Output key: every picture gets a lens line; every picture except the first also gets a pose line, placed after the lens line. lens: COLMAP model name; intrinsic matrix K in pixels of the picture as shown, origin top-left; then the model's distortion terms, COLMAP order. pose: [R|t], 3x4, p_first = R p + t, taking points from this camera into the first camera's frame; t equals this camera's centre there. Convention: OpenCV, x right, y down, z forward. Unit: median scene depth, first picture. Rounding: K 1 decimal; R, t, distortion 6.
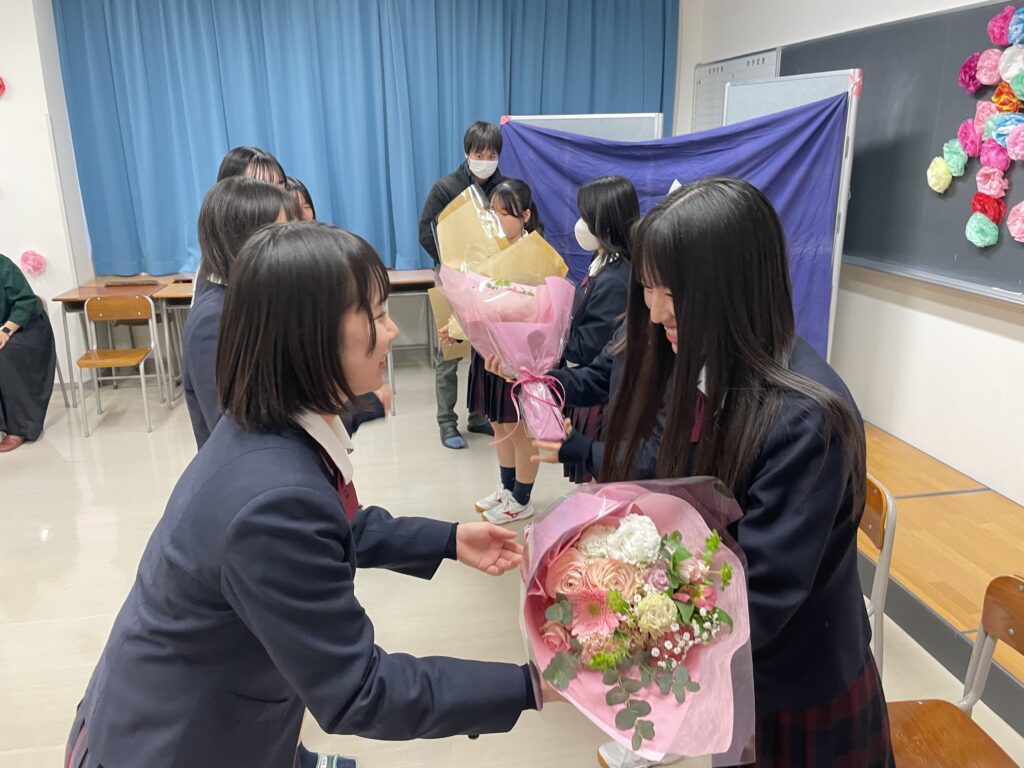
lens RADIAL K [[795.1, 0, 508.7], [0, 795.1, 361.8], [0, 0, 1]] dist [0.100467, -0.123605]
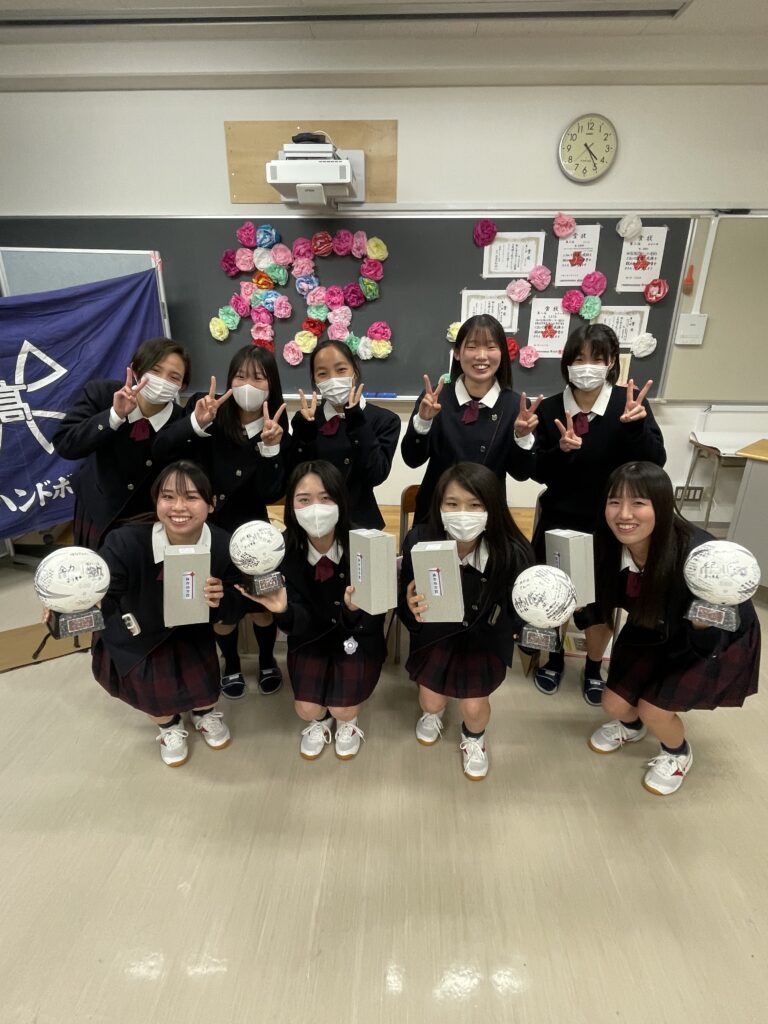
lens RADIAL K [[516.8, 0, 384.0], [0, 516.8, 512.0], [0, 0, 1]] dist [-0.010662, 0.000420]
pose [[0.230492, -0.343300, 0.910504, -0.456906], [0.253310, 0.924607, 0.284493, -0.116767], [-0.939525, 0.165066, 0.300076, 0.502789]]
